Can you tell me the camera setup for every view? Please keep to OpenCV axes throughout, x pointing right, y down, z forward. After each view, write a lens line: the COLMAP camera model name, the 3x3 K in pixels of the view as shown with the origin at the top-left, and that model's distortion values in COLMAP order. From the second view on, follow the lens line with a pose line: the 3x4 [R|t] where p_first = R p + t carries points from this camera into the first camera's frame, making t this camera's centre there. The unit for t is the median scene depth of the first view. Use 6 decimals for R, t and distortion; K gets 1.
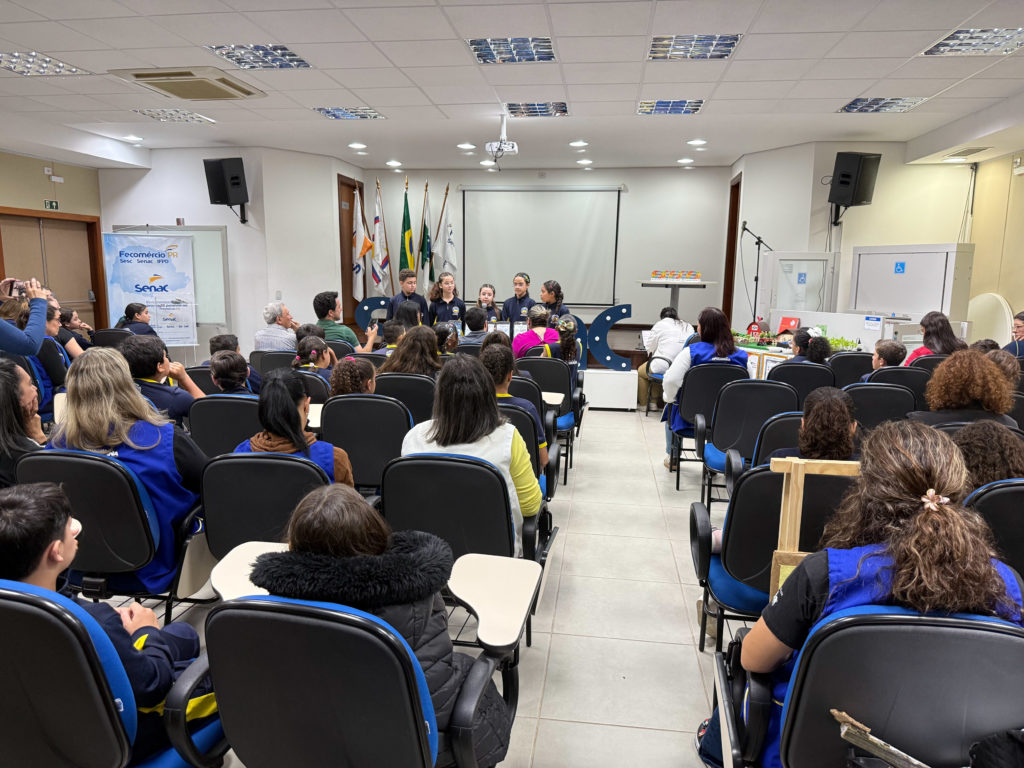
lens RADIAL K [[725.1, 0, 520.9], [0, 725.1, 414.9], [0, 0, 1]] dist [0.036303, -0.059582]
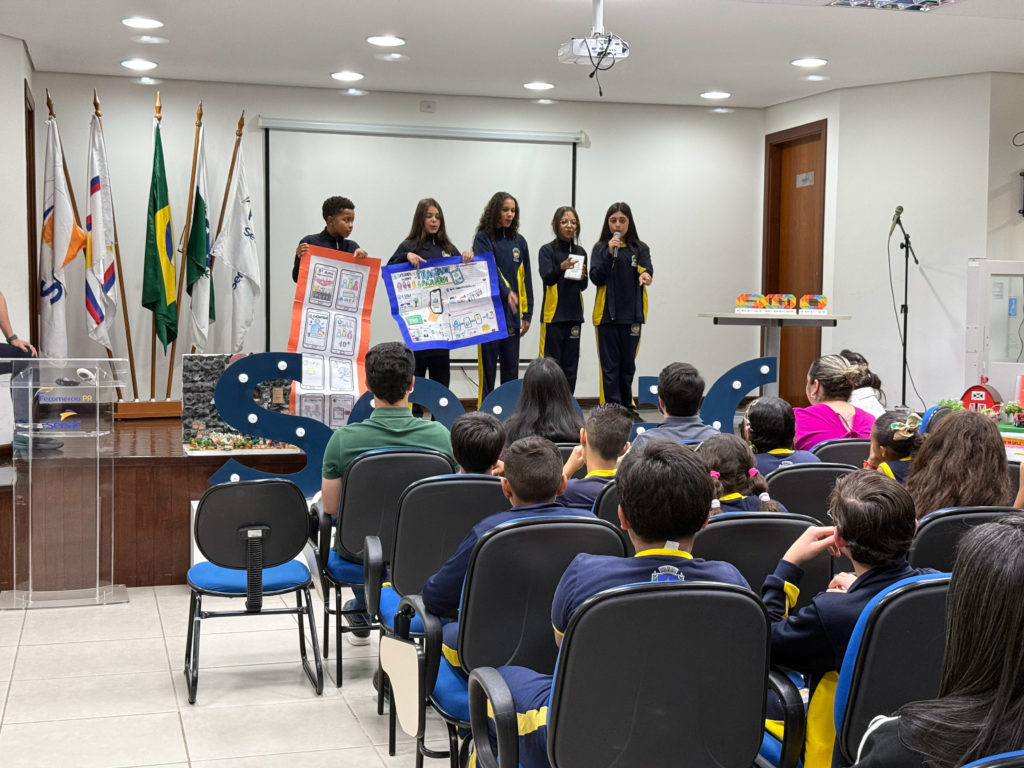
lens RADIAL K [[1440.0, 0, 526.5], [0, 1440.0, 388.6], [0, 0, 1]] dist [0.117685, 0.000000]
pose [[0.915387, -0.029170, 0.401516, -0.323492], [0.081128, 0.990276, -0.113014, -0.021484], [-0.394315, 0.136026, 0.908852, 0.102180]]
